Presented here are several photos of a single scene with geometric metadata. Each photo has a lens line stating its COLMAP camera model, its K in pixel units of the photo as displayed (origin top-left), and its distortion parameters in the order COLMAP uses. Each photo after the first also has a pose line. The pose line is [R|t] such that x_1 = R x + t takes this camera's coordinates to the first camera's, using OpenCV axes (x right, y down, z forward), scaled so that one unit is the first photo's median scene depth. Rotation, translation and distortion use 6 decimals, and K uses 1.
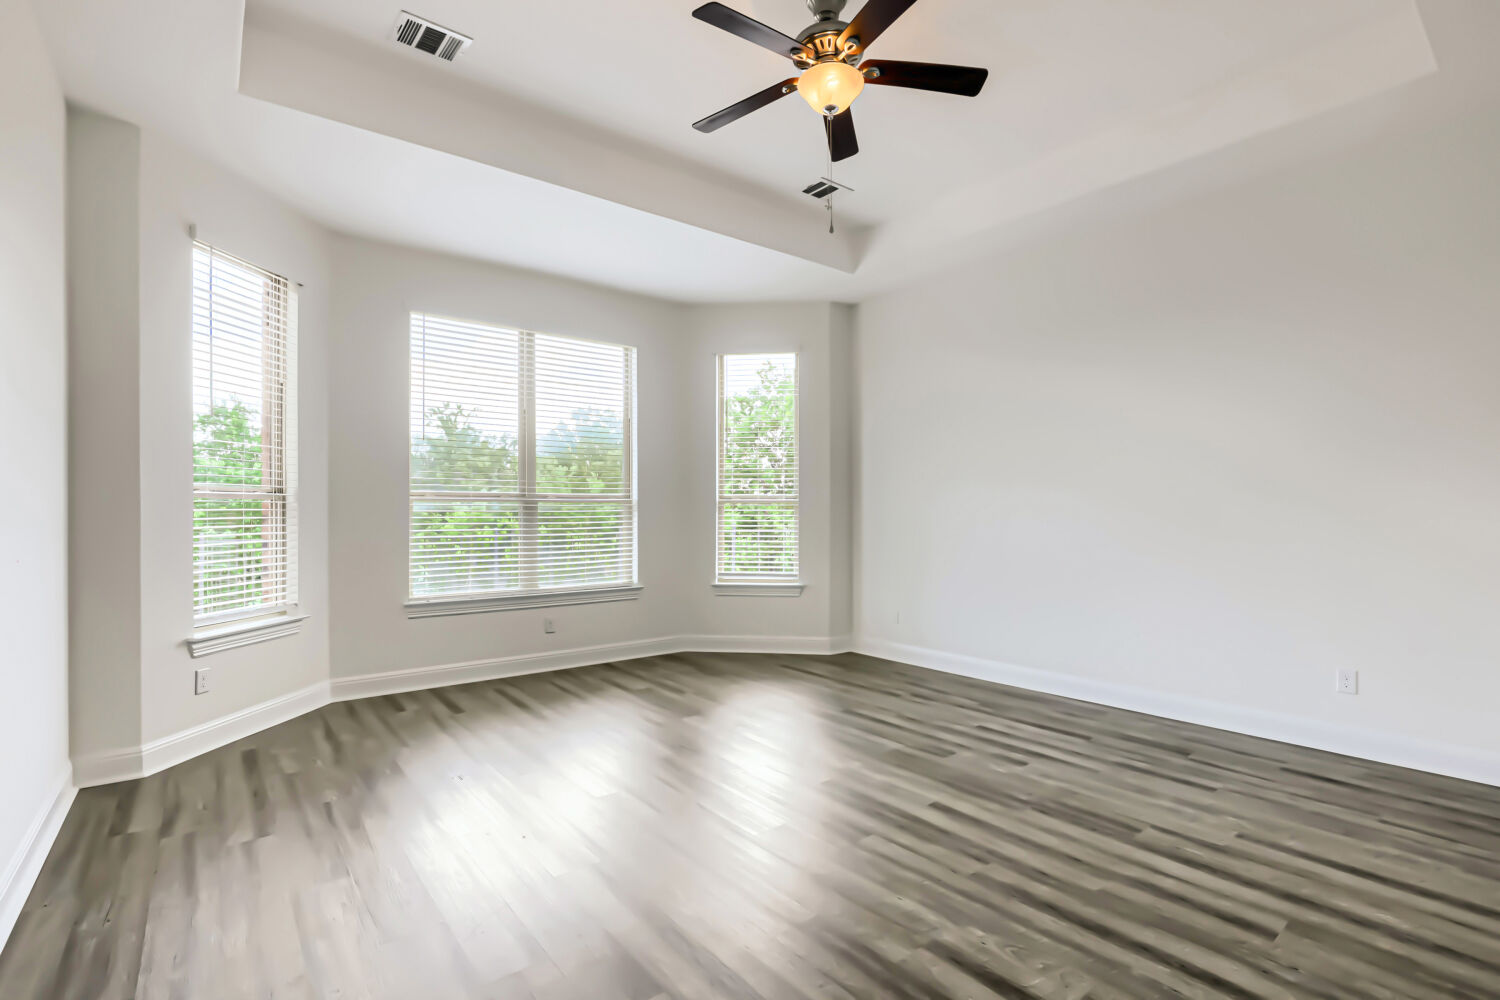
lens RADIAL K [[704.3, 0, 741.2], [0, 704.3, 510.3], [0, 0, 1]] dist [-0.021020, -0.000504]
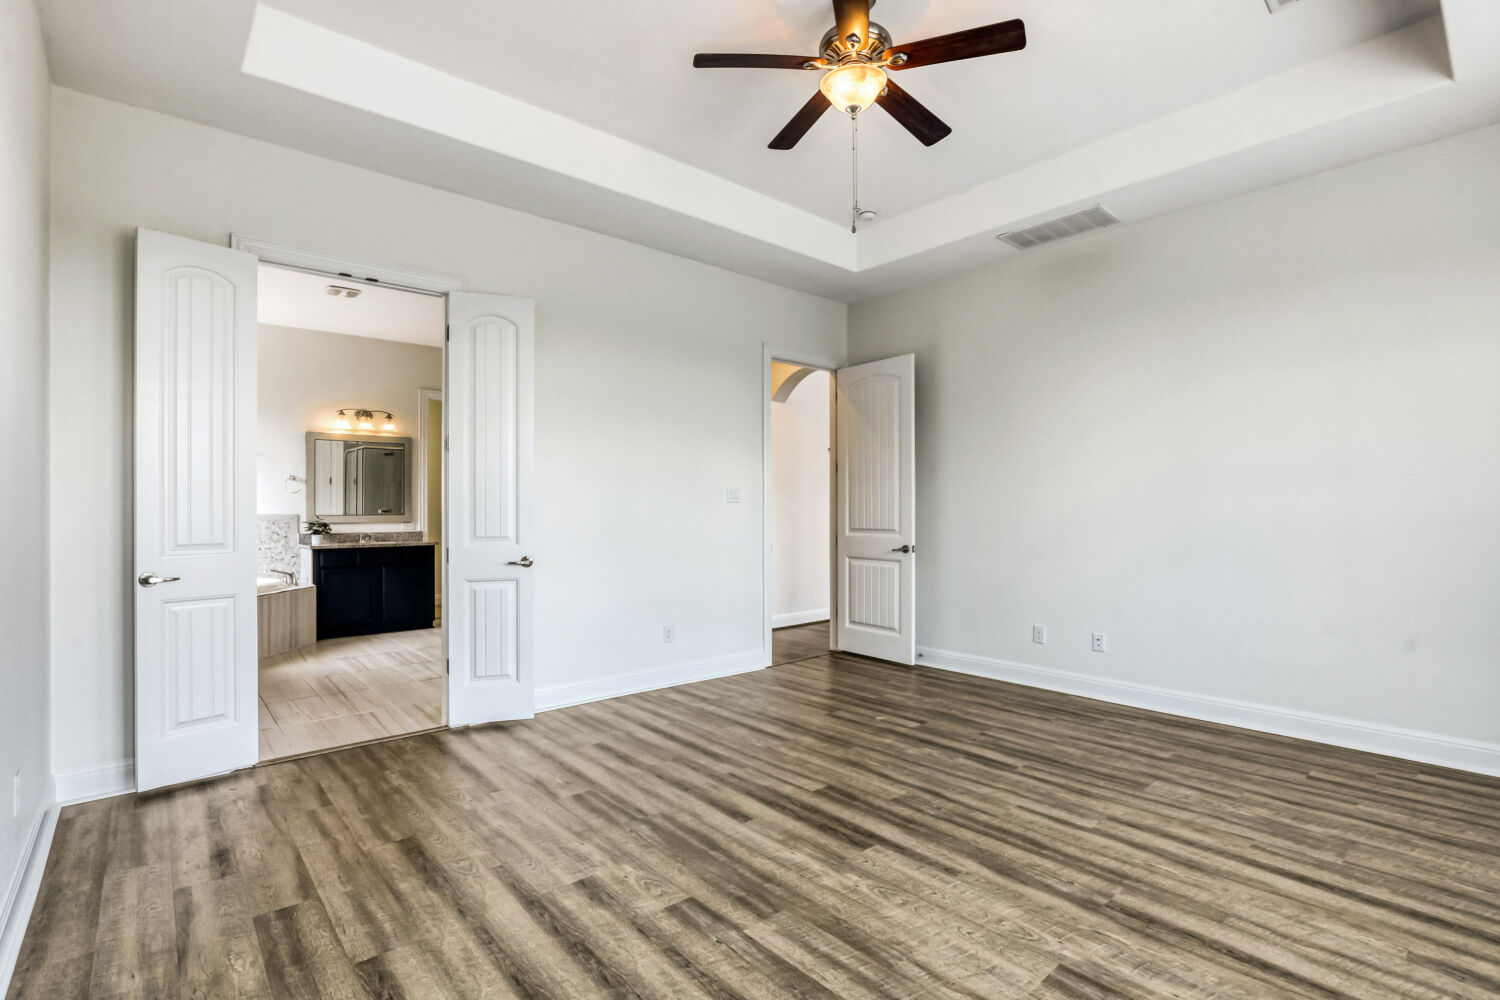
lens RADIAL K [[704.3, 0, 741.2], [0, 704.3, 510.3], [0, 0, 1]] dist [-0.021020, -0.000504]
pose [[-0.999128, -0.000905, -0.041740, 0.319709], [-0.001118, 0.999986, 0.005098, -0.002789], [0.041735, 0.005140, -0.999115, 1.933830]]
